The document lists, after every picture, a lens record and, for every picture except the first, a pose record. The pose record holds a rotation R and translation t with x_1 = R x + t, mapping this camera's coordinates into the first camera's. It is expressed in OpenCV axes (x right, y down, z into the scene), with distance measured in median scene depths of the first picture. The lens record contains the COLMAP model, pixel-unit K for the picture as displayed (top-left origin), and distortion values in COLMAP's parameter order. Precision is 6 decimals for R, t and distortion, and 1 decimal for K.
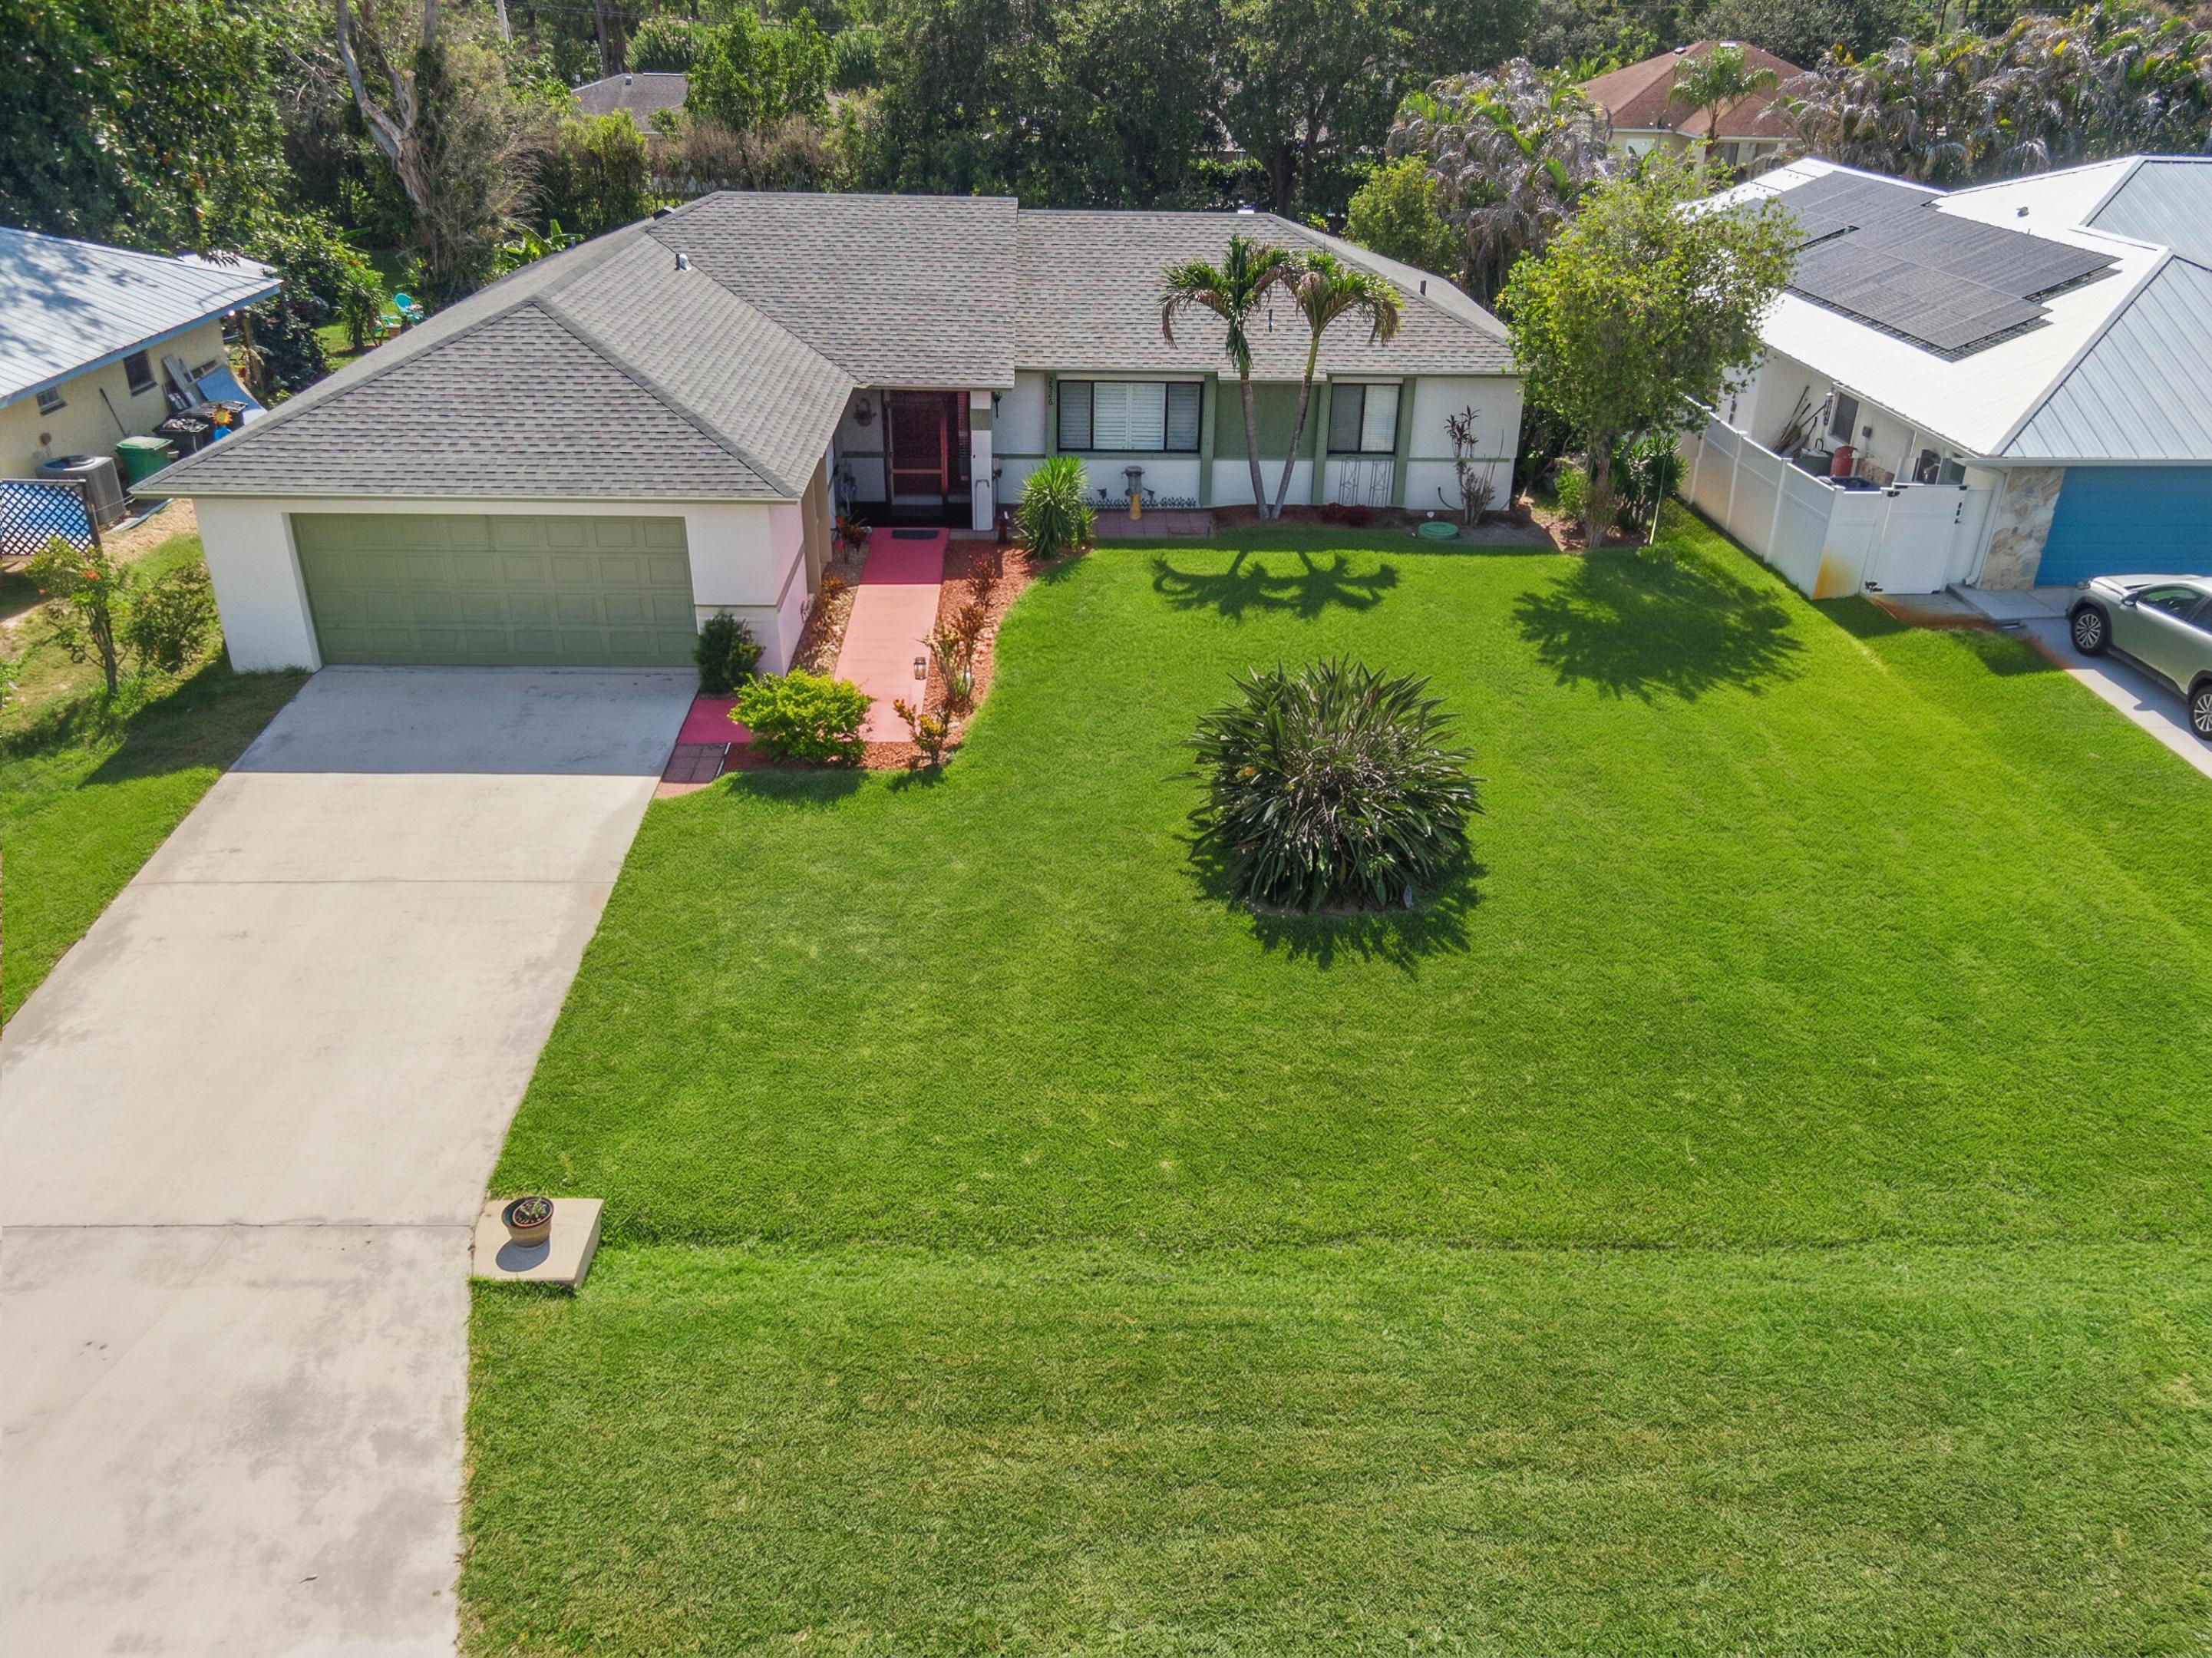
lens RADIAL K [[1598.1, 0, 1124.1], [0, 1598.1, 819.3], [0, 0, 1]] dist [0.010536, 0.002060]
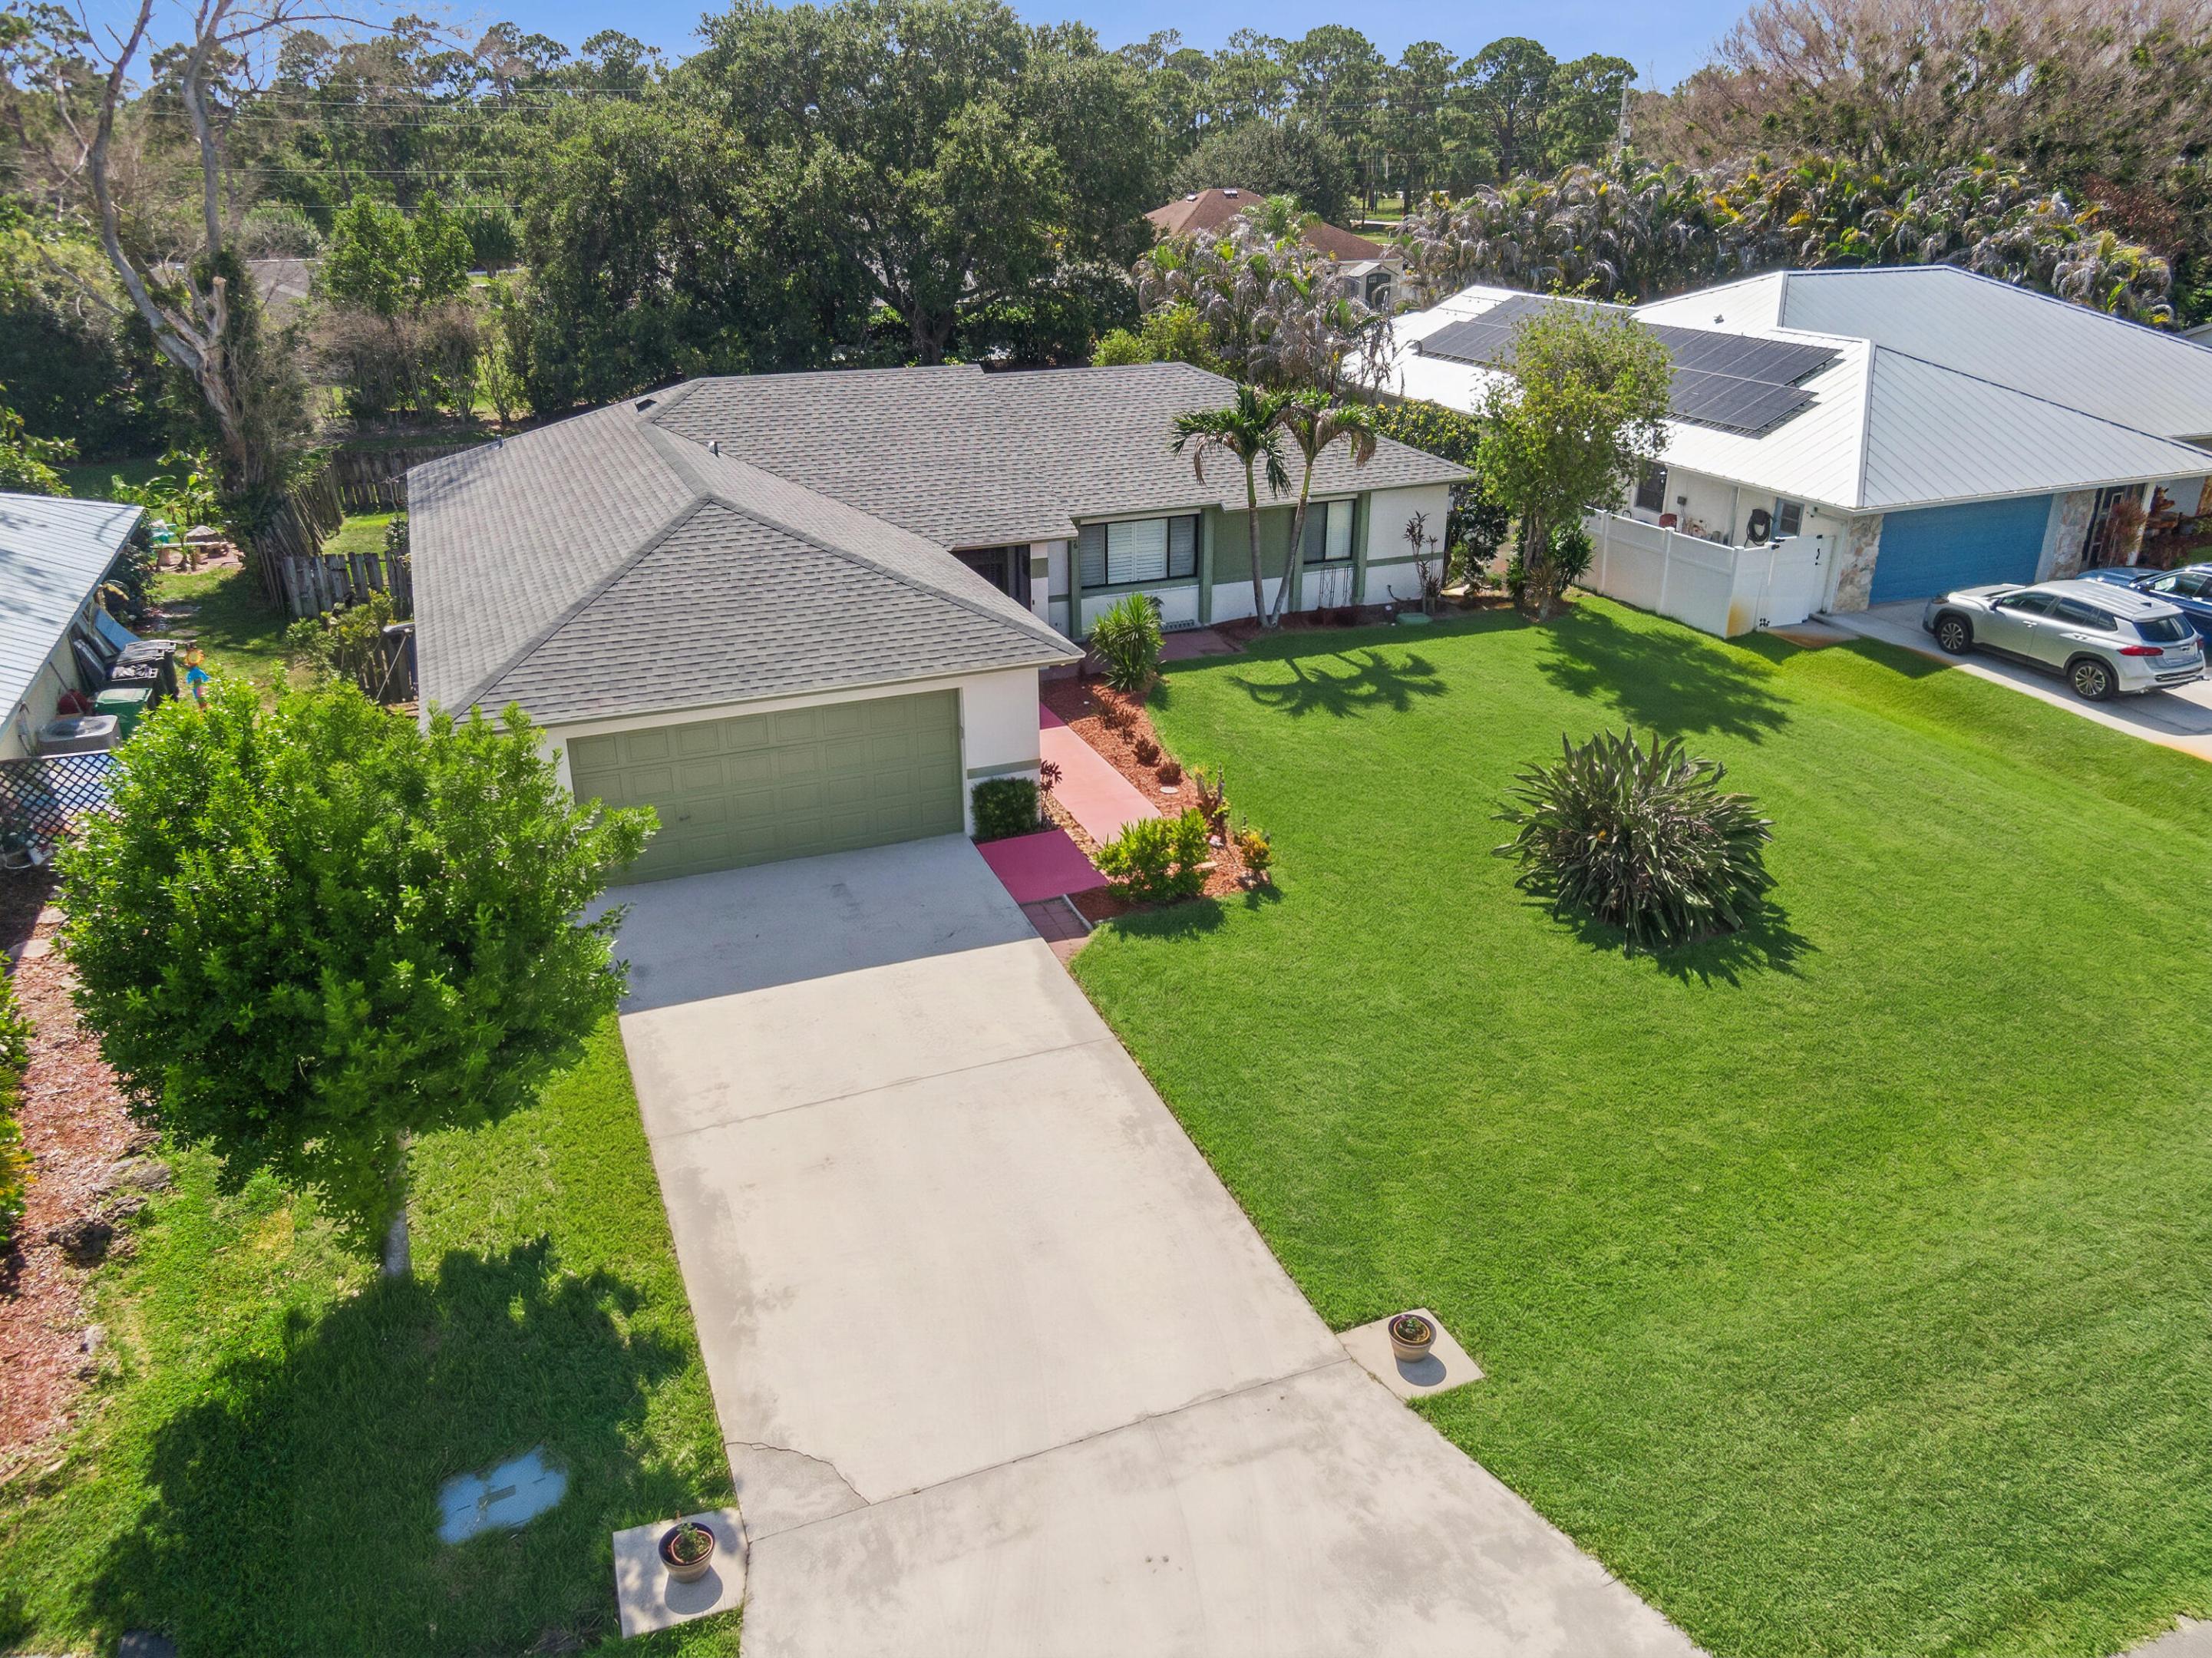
lens RADIAL K [[1598.1, 0, 1086.4], [0, 1598.1, 764.8], [0, 0, 1]] dist [0.010536, 0.002060]
pose [[0.940362, -0.146392, 0.307064, -0.405467], [0.177786, 0.981073, -0.076735, -0.036991], [-0.290019, 0.126751, 0.948590, 0.007659]]
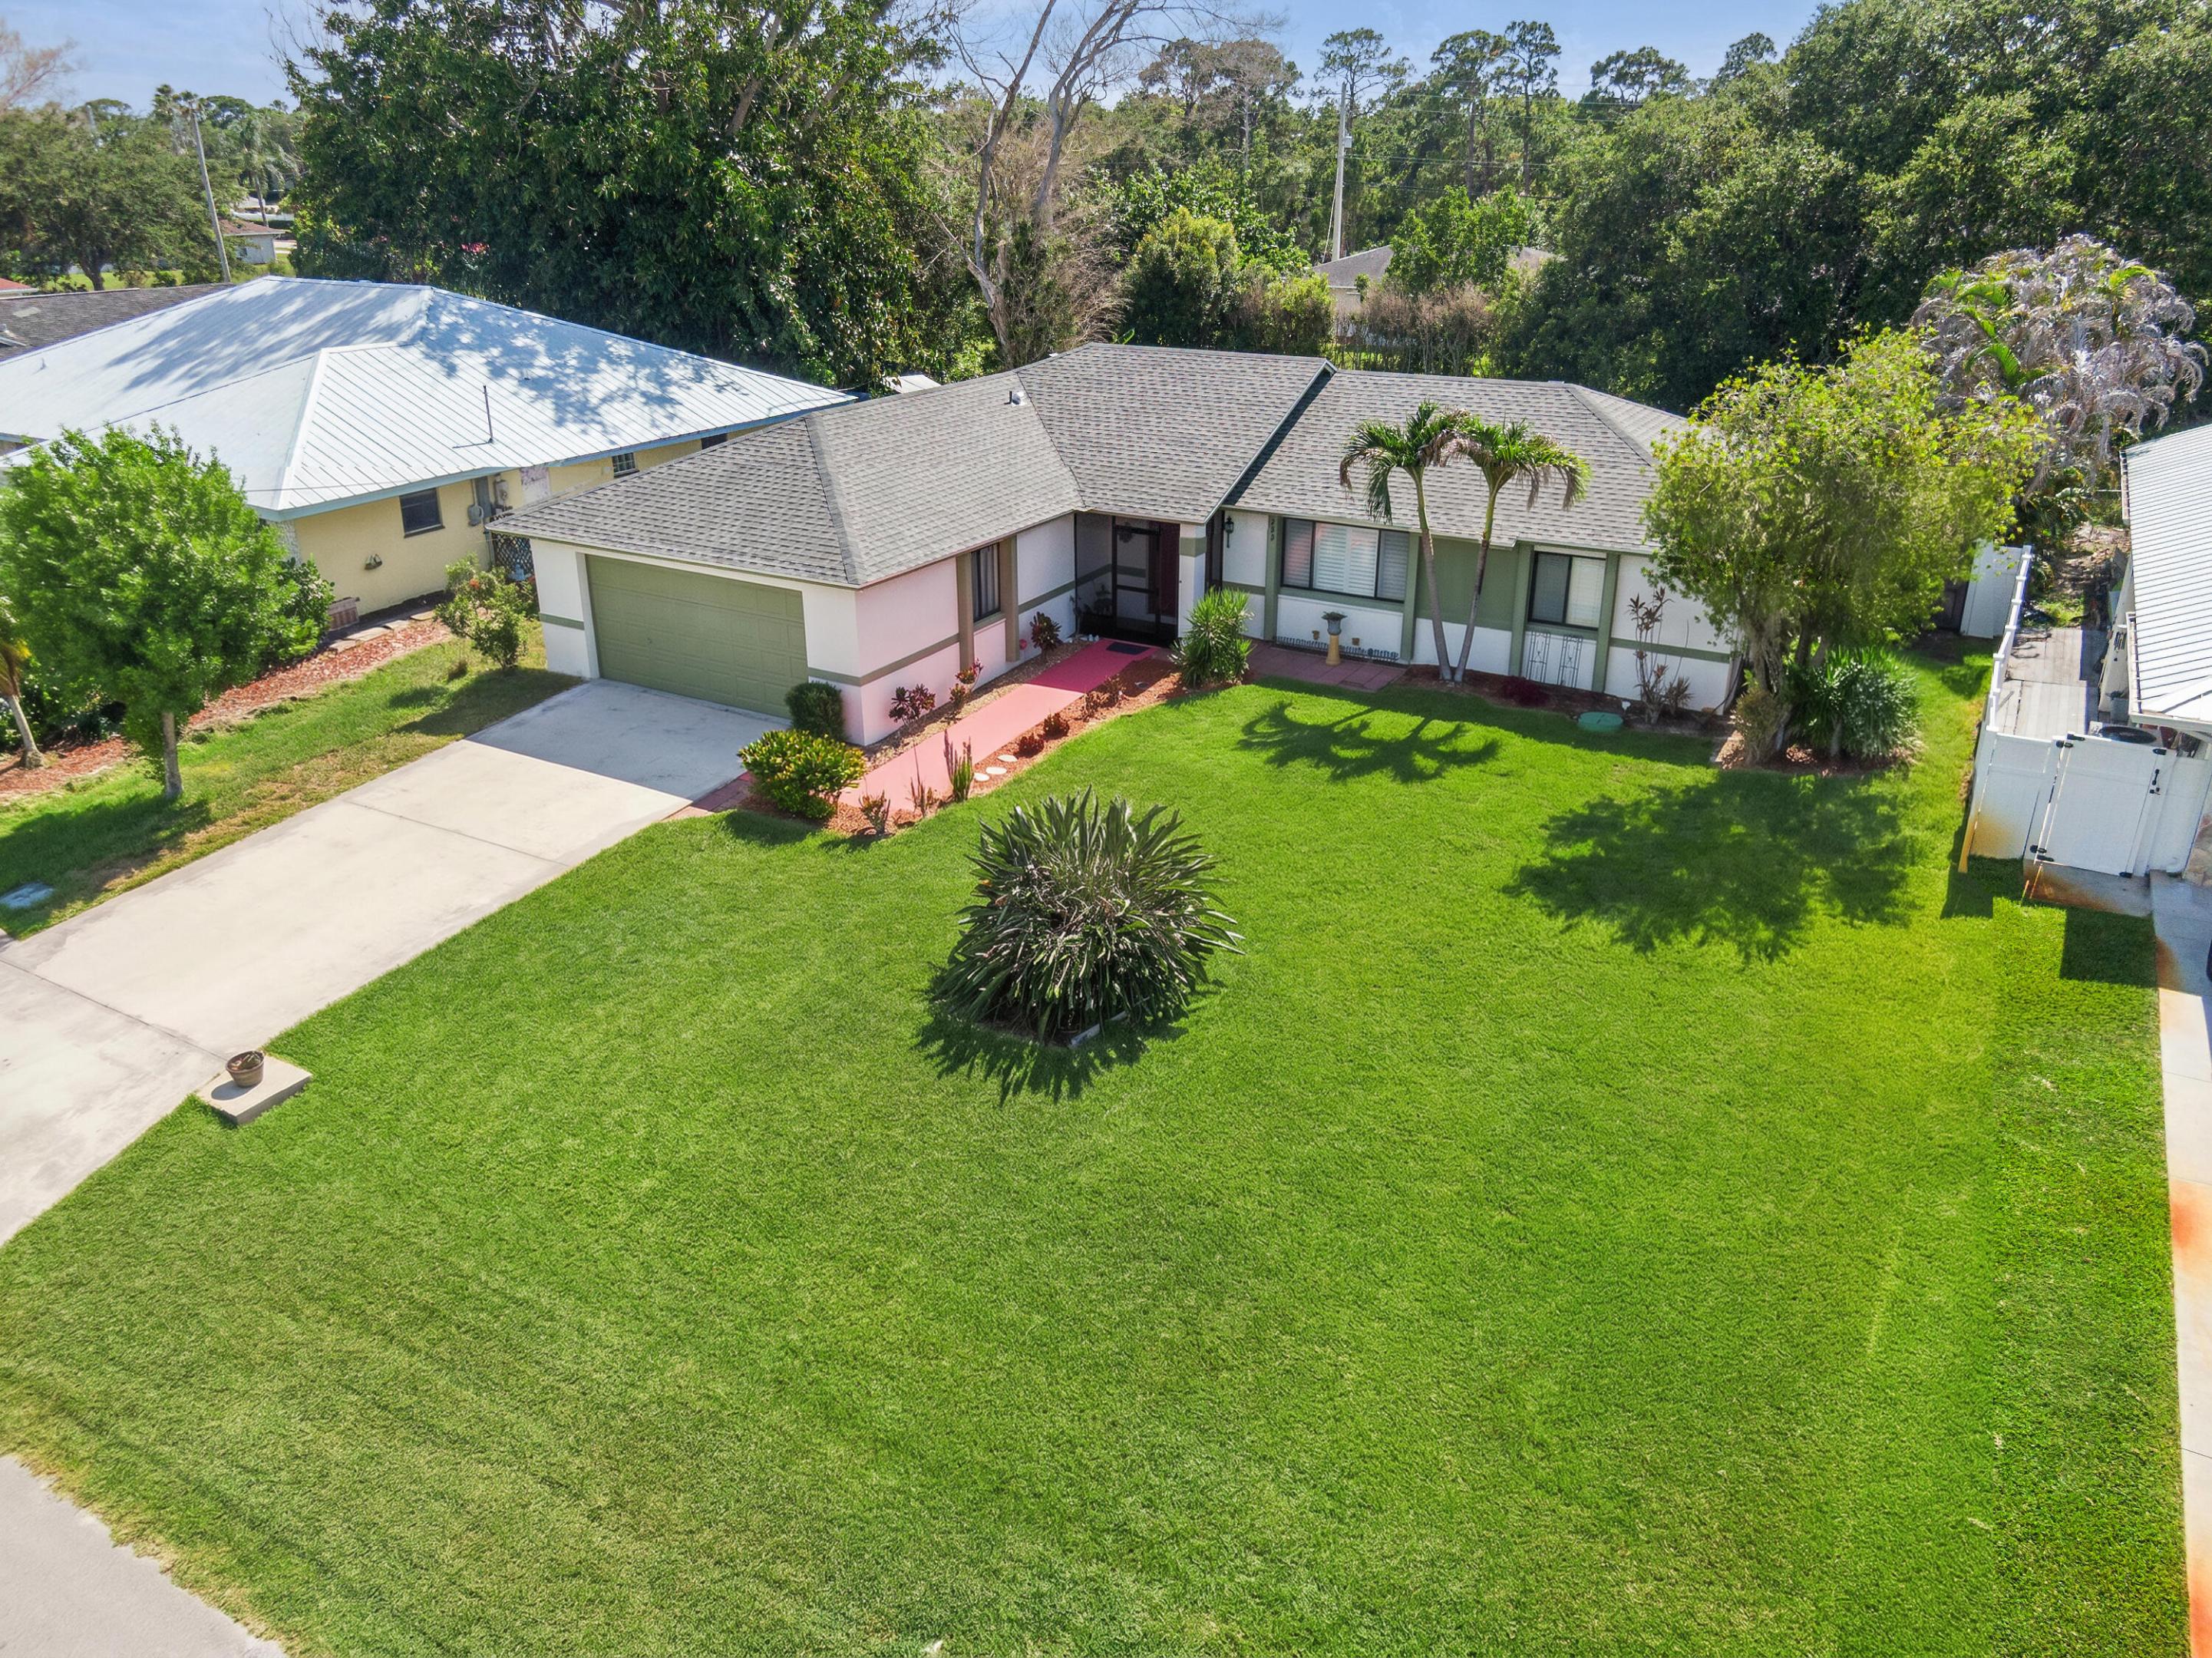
lens RADIAL K [[1598.1, 0, 1113.2], [0, 1598.1, 830.2], [0, 0, 1]] dist [0.010536, 0.002060]
pose [[0.840186, 0.188312, -0.508552, 0.448345], [-0.230955, 0.972730, -0.021372, -0.039186], [0.490659, 0.135409, 0.860766, 0.100717]]
